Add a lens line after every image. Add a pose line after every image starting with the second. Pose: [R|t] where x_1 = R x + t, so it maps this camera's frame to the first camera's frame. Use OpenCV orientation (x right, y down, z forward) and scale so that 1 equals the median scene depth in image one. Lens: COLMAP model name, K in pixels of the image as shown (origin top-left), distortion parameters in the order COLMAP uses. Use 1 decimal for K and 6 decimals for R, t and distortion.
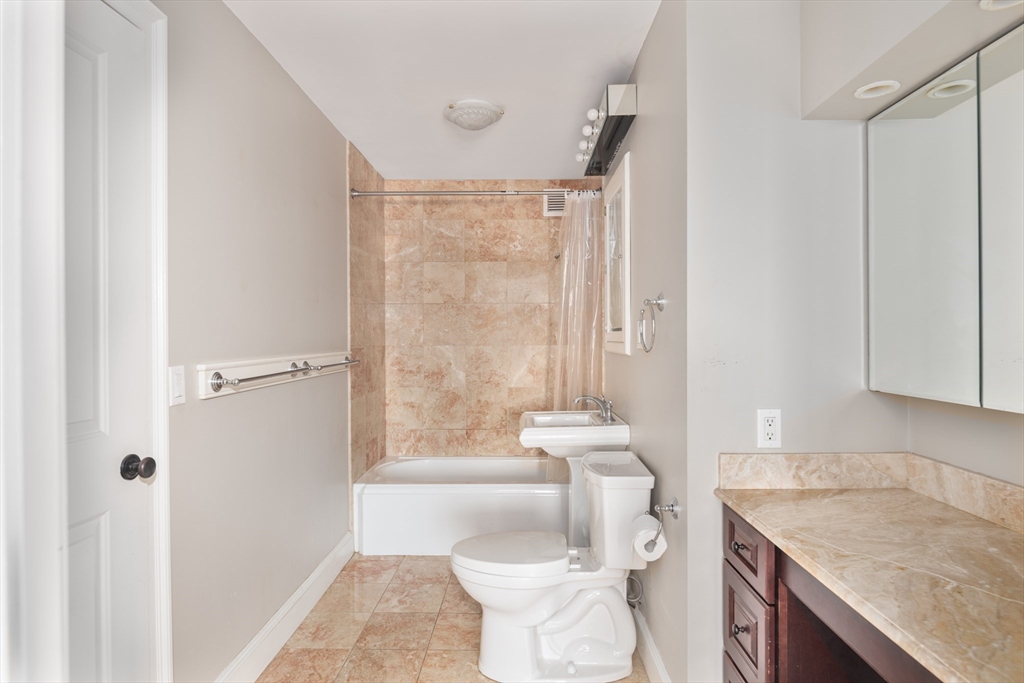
lens RADIAL K [[556.8, 0, 510.1], [0, 556.8, 337.7], [0, 0, 1]] dist [-0.003396, -0.002602]
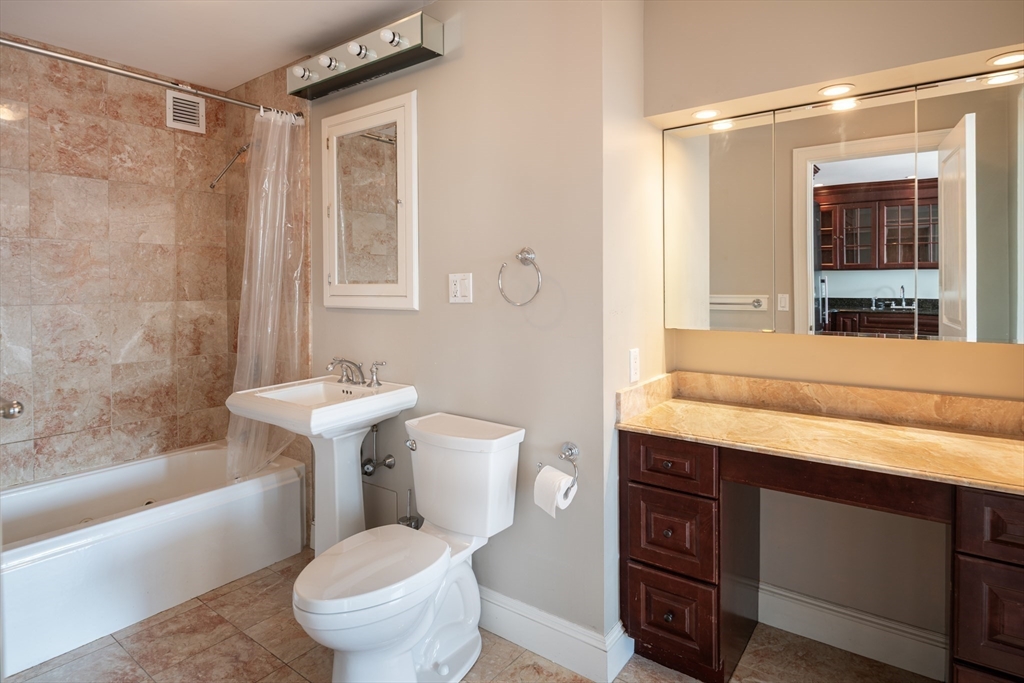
lens RADIAL K [[556.8, 0, 499.3], [0, 556.8, 290.6], [0, 0, 1]] dist [-0.003396, -0.002602]
pose [[0.587199, -0.010293, 0.809377, -0.276355], [0.006351, 0.999947, 0.008109, -0.004391], [-0.809417, 0.000378, 0.587234, 0.212082]]
